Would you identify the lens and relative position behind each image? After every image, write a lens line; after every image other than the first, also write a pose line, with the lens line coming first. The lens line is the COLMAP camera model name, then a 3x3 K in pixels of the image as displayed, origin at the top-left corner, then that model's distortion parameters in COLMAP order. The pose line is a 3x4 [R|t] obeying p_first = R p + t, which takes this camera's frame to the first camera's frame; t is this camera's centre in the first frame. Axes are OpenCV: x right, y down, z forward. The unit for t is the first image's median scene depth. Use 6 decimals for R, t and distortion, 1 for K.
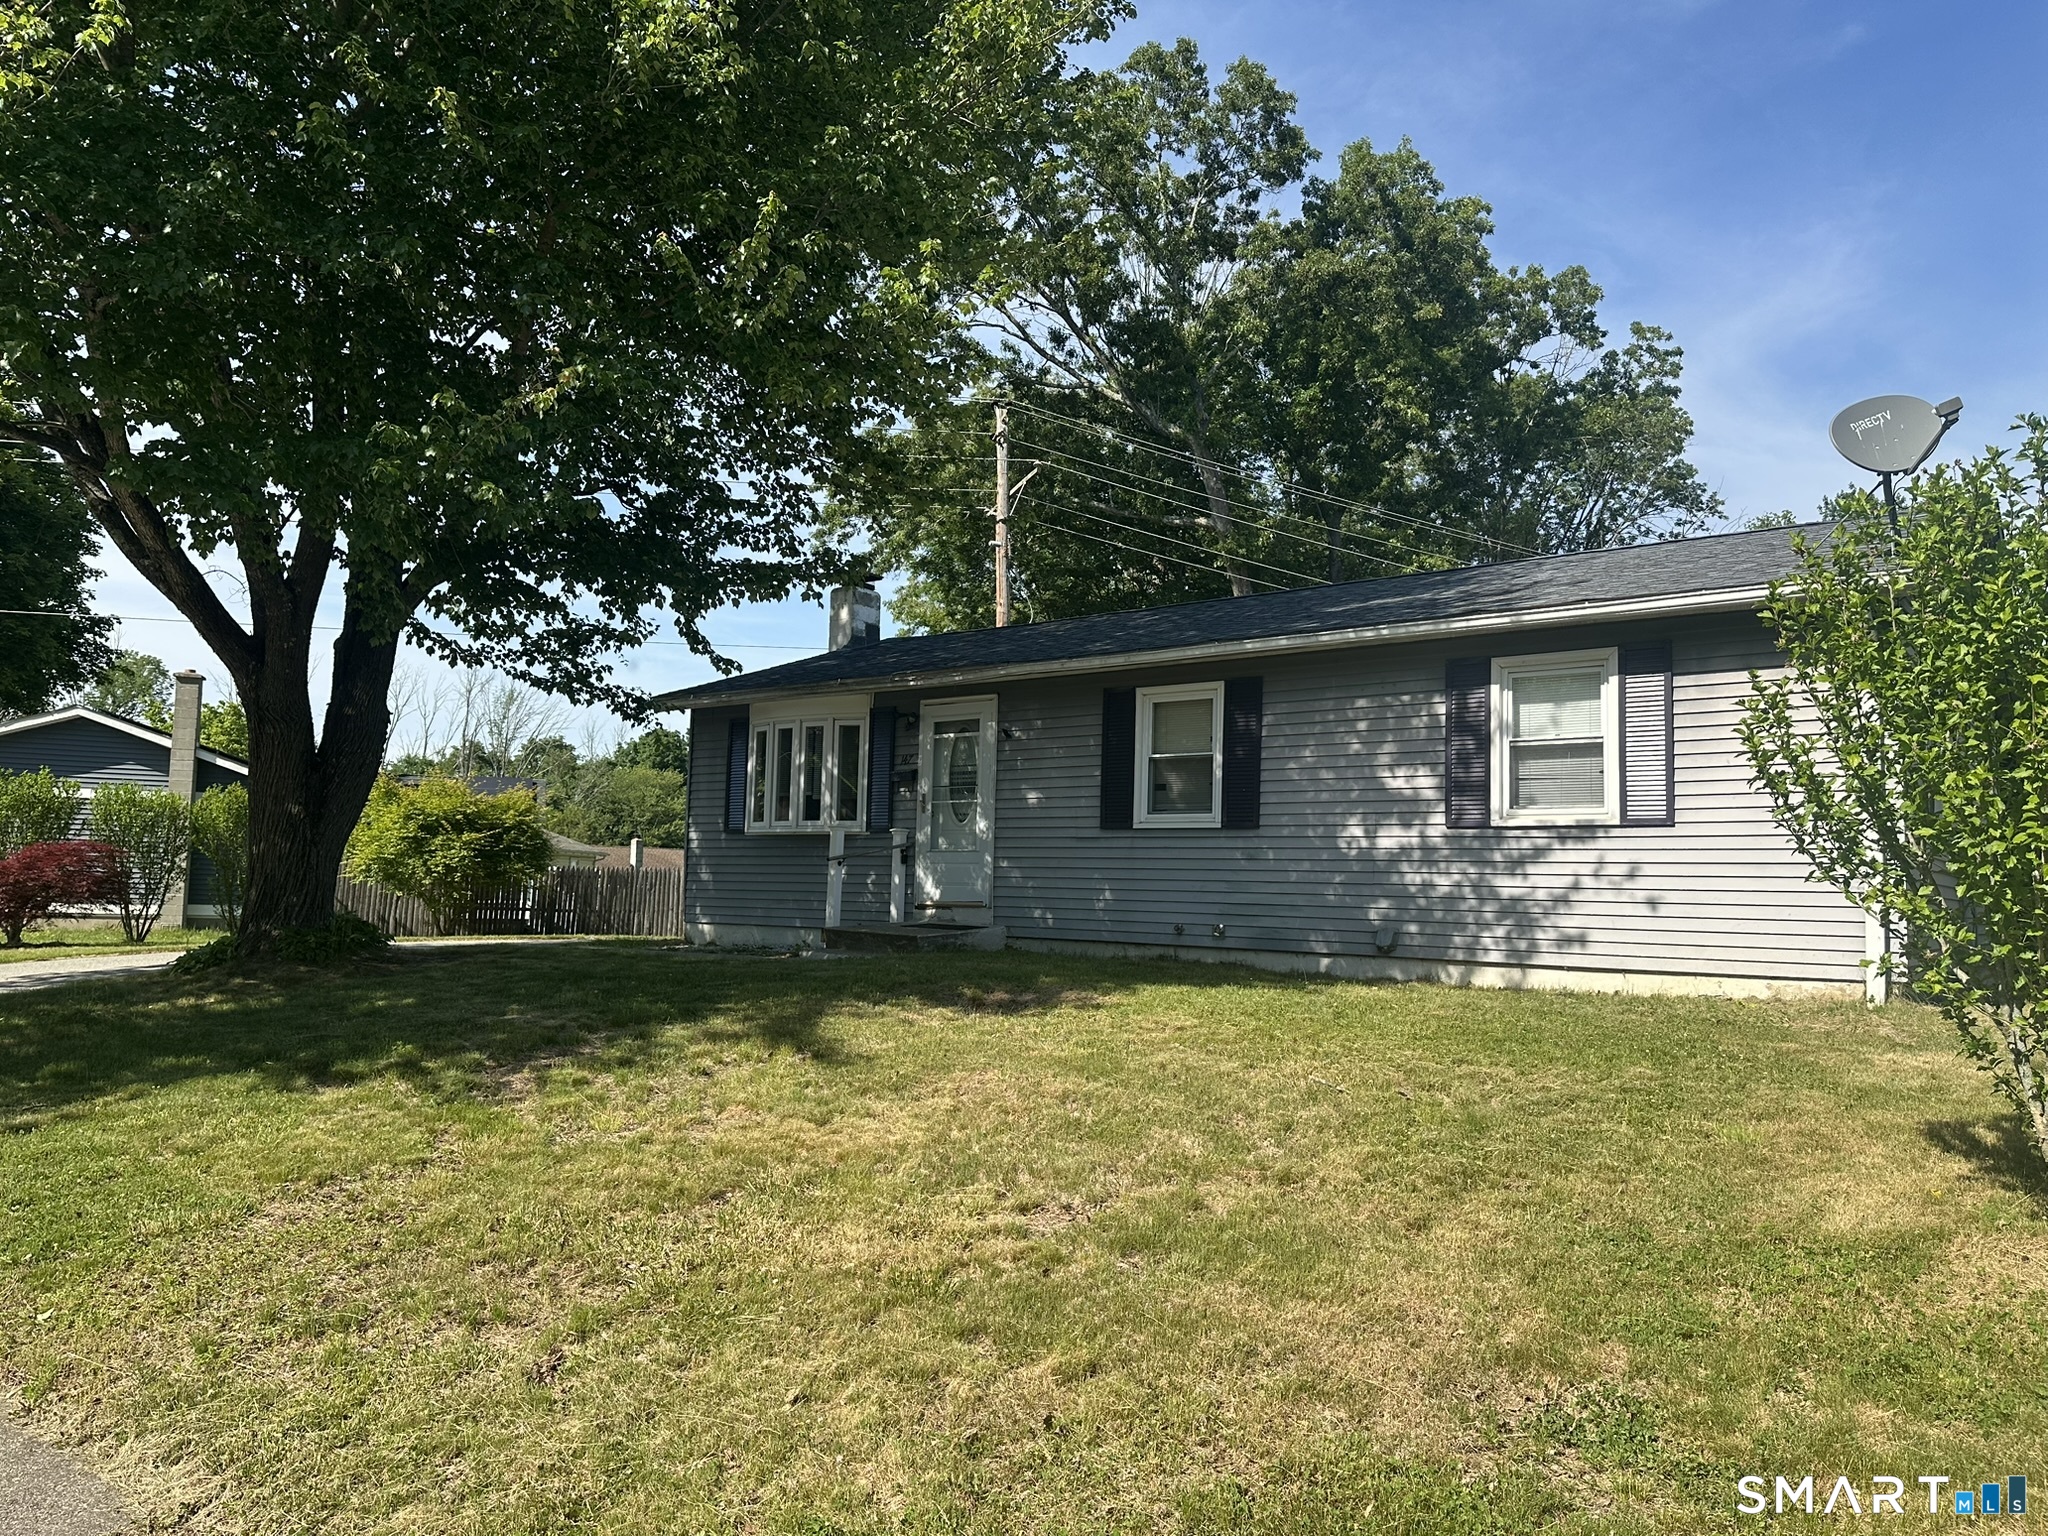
lens RADIAL K [[1425.5, 0, 1024.0], [0, 1425.5, 768.0], [0, 0, 1]] dist [0.129783, -0.229543]
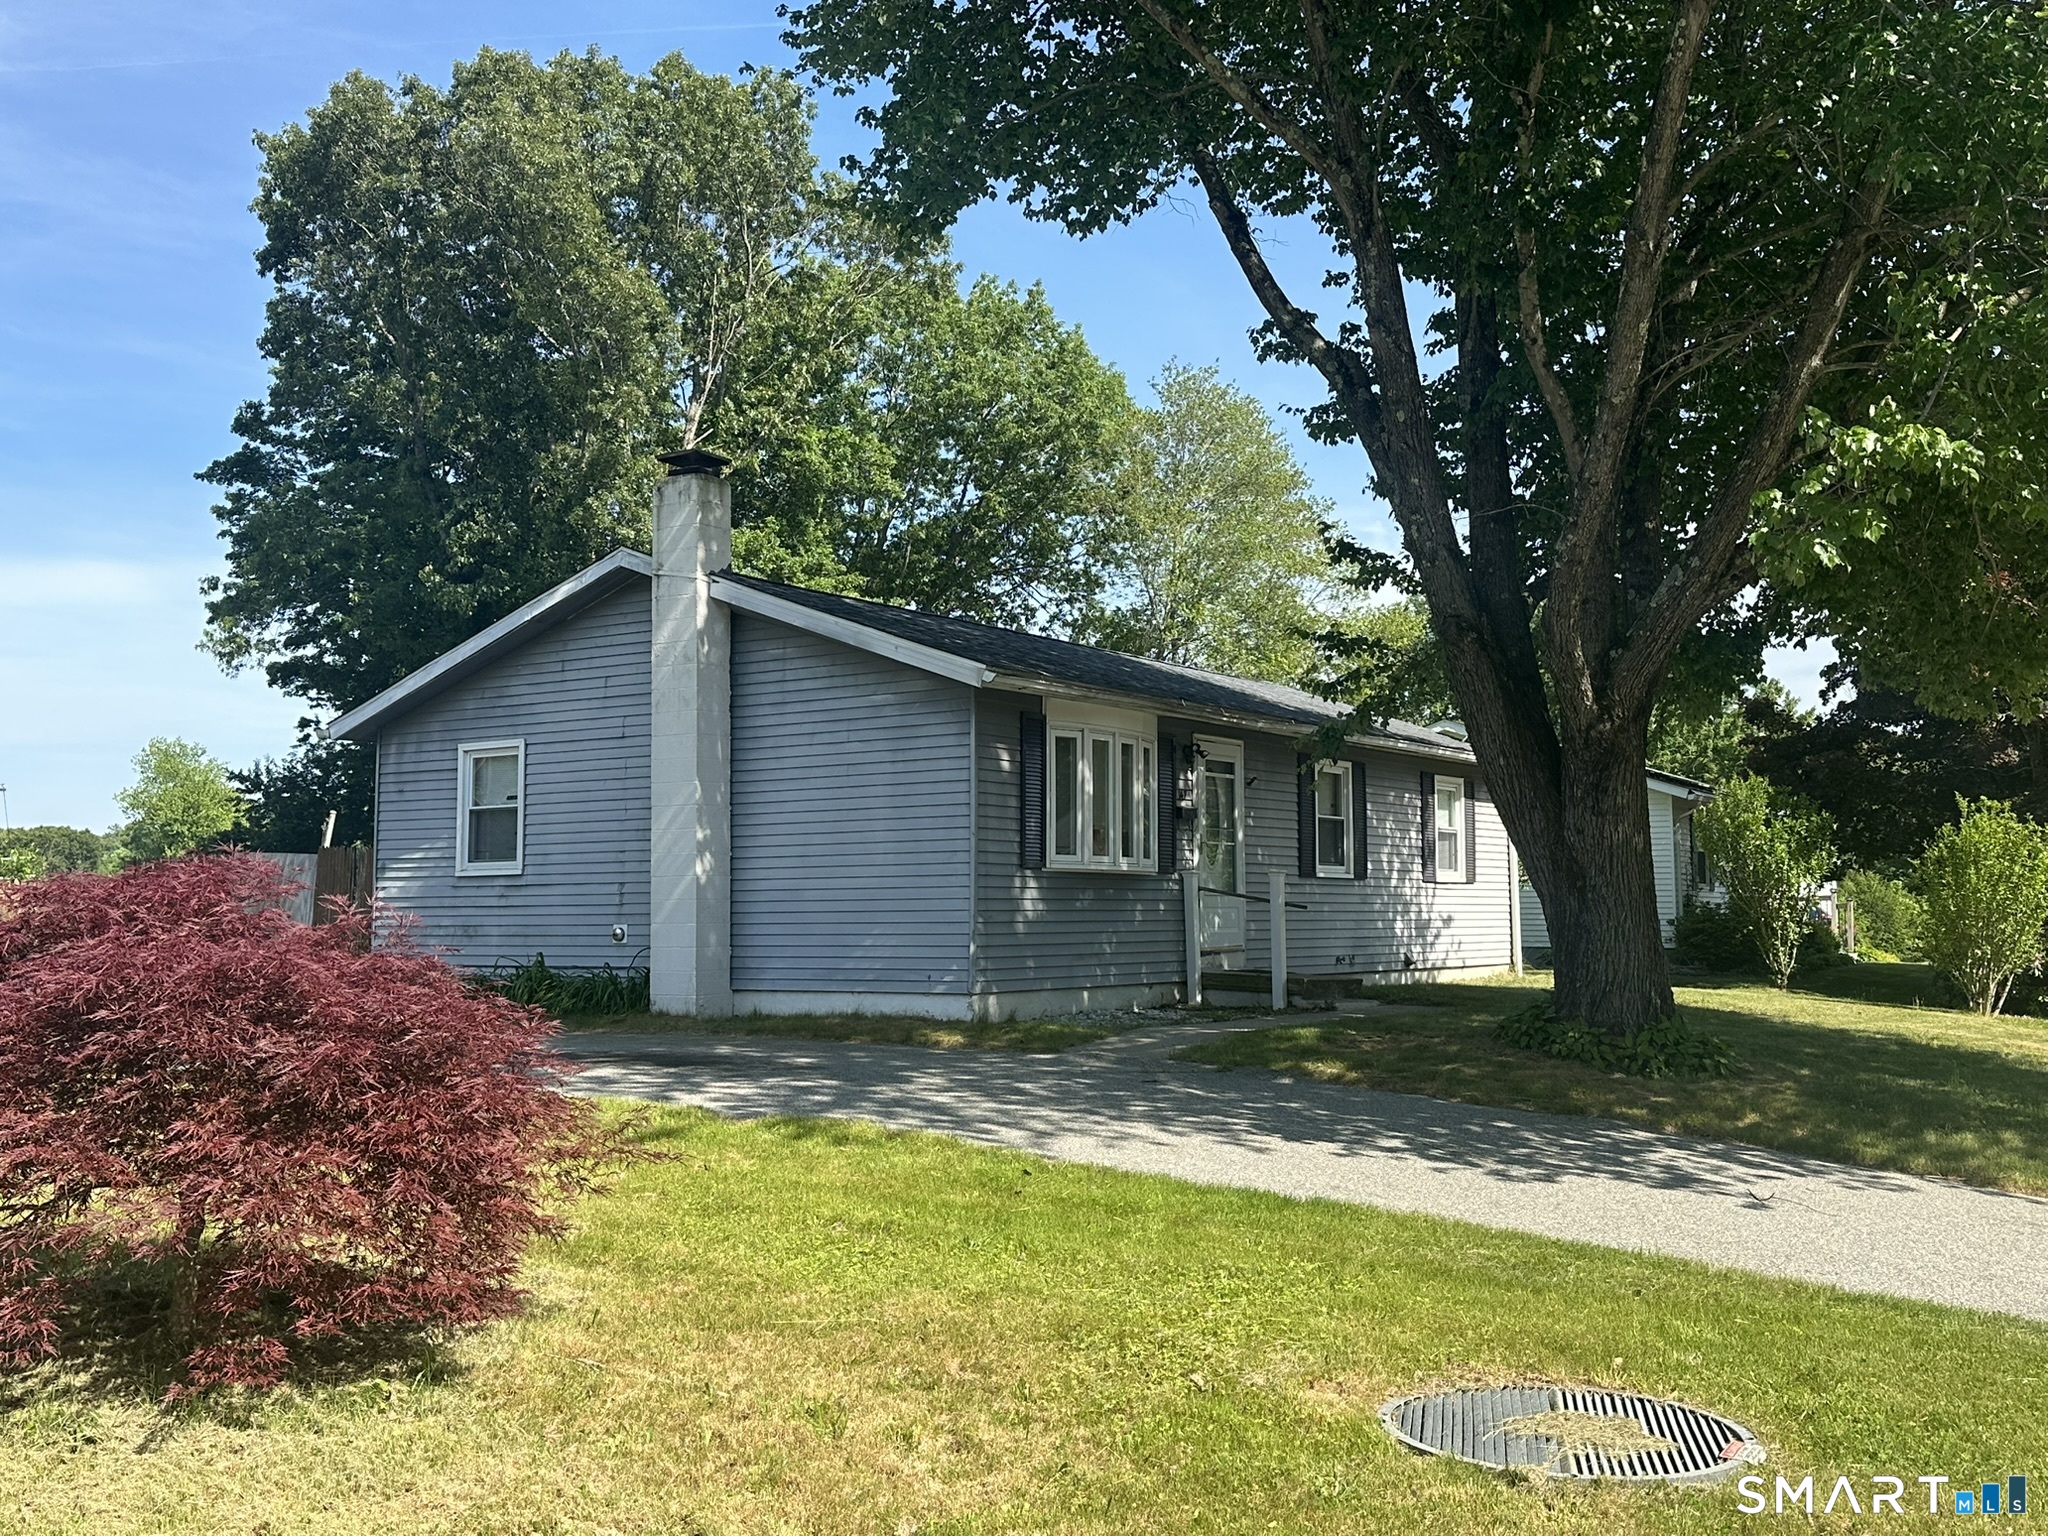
lens RADIAL K [[1976.2, 0, 1024.0], [0, 1976.2, 768.0], [0, 0, 1]] dist [0.123191, 0.007226]
pose [[-0.111586, 0.062373, 0.991795, -1.393588], [-0.069124, 0.995124, -0.070360, 0.076939], [-0.991348, -0.076408, -0.106730, 1.295990]]
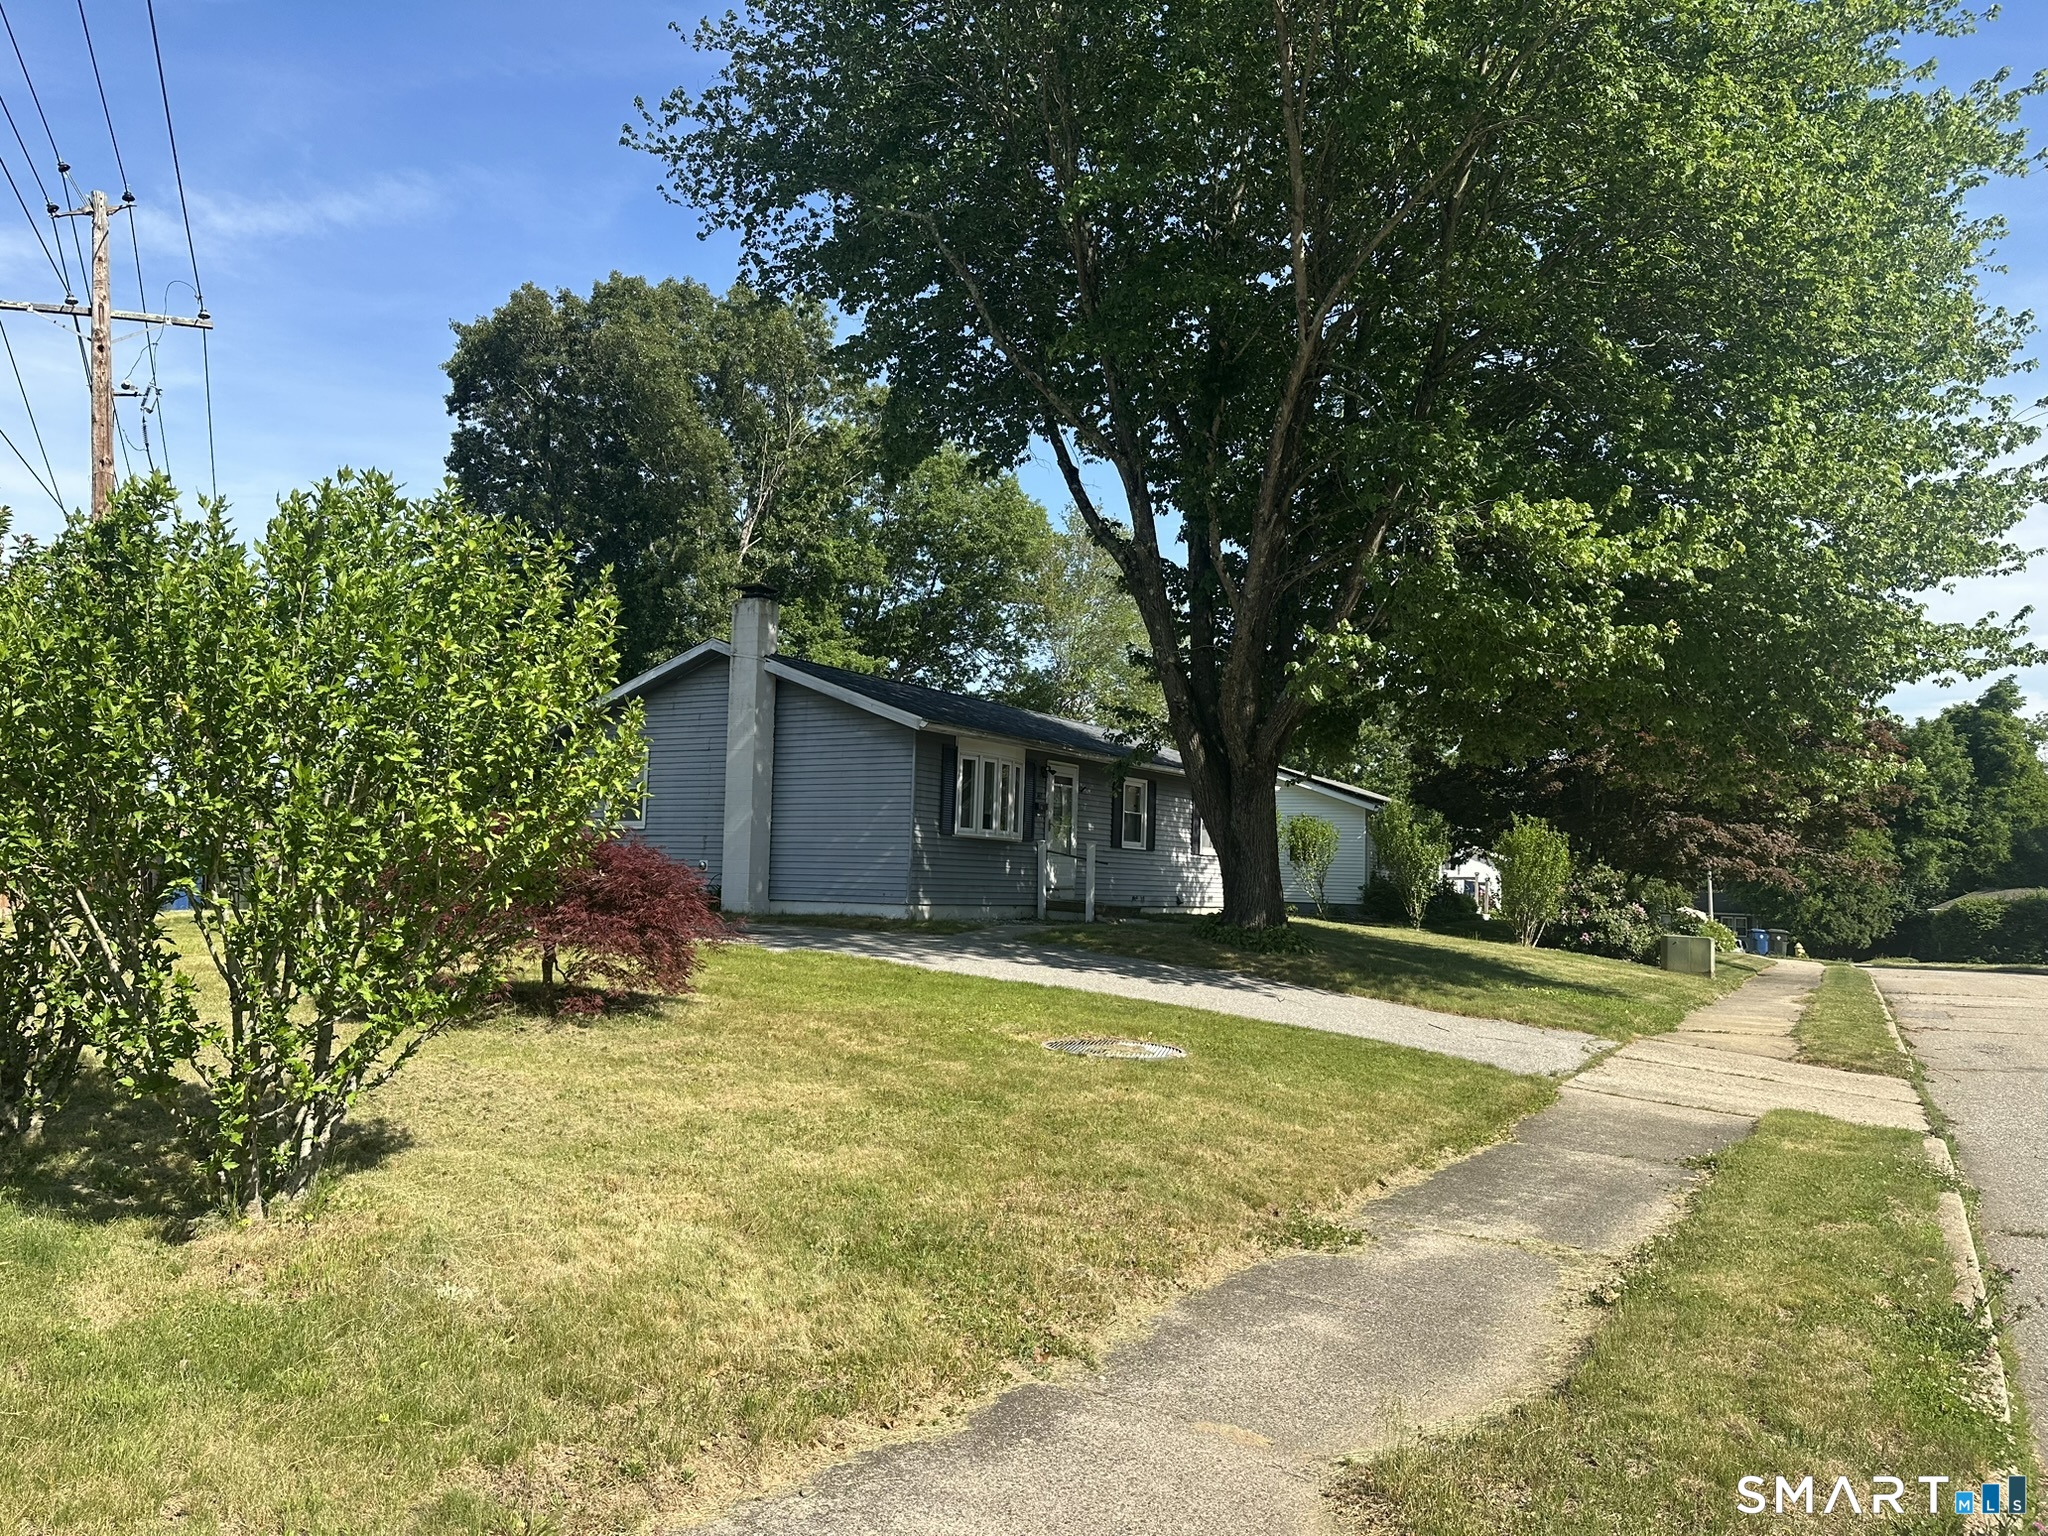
lens RADIAL K [[1425.5, 0, 1024.0], [0, 1425.5, 768.0], [0, 0, 1]] dist [0.129783, -0.229543]
pose [[-0.148009, 0.064073, 0.986908, -1.692141], [-0.102290, 0.991556, -0.079715, 0.094496], [-0.983682, -0.112749, -0.140205, 1.296086]]
